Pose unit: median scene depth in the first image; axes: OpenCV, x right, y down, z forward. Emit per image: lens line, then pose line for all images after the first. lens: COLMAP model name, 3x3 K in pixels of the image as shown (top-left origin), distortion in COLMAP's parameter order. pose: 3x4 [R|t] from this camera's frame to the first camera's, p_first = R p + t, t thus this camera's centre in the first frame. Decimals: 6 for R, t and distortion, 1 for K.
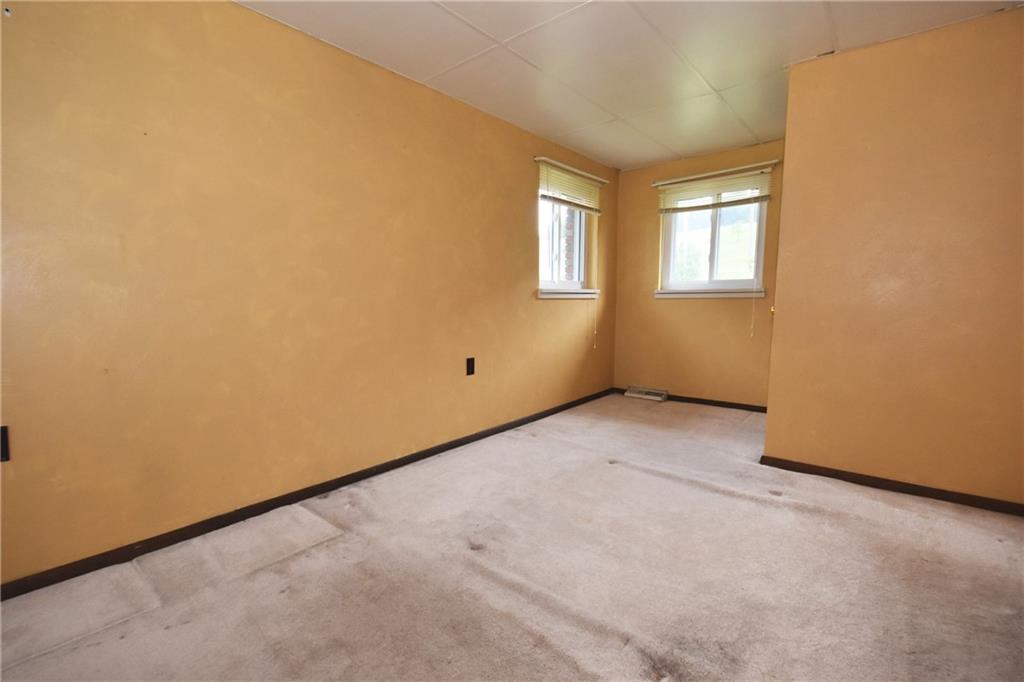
lens RADIAL K [[457.6, 0, 511.2], [0, 457.6, 358.1], [0, 0, 1]] dist [0.001525, -0.018343]
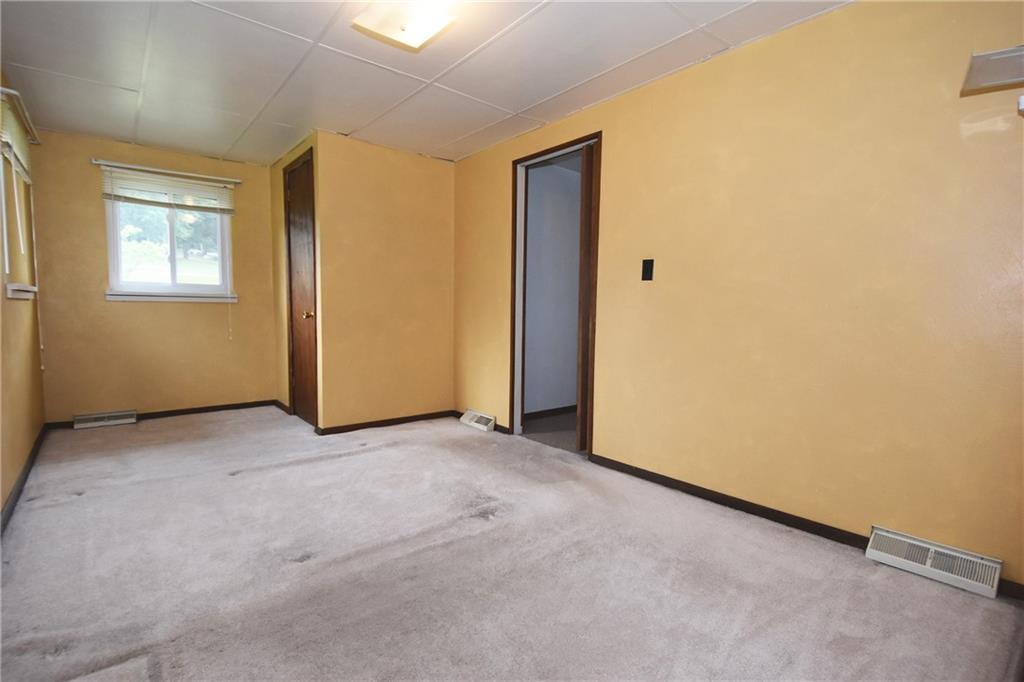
lens RADIAL K [[494.9, 0, 514.8], [0, 494.9, 354.1], [0, 0, 1]] dist [0.000679, -0.017438]
pose [[0.135141, -0.078590, 0.987705, -0.542474], [0.108287, 0.992050, 0.064120, -0.016457], [-0.984891, 0.098290, 0.142577, 0.200504]]
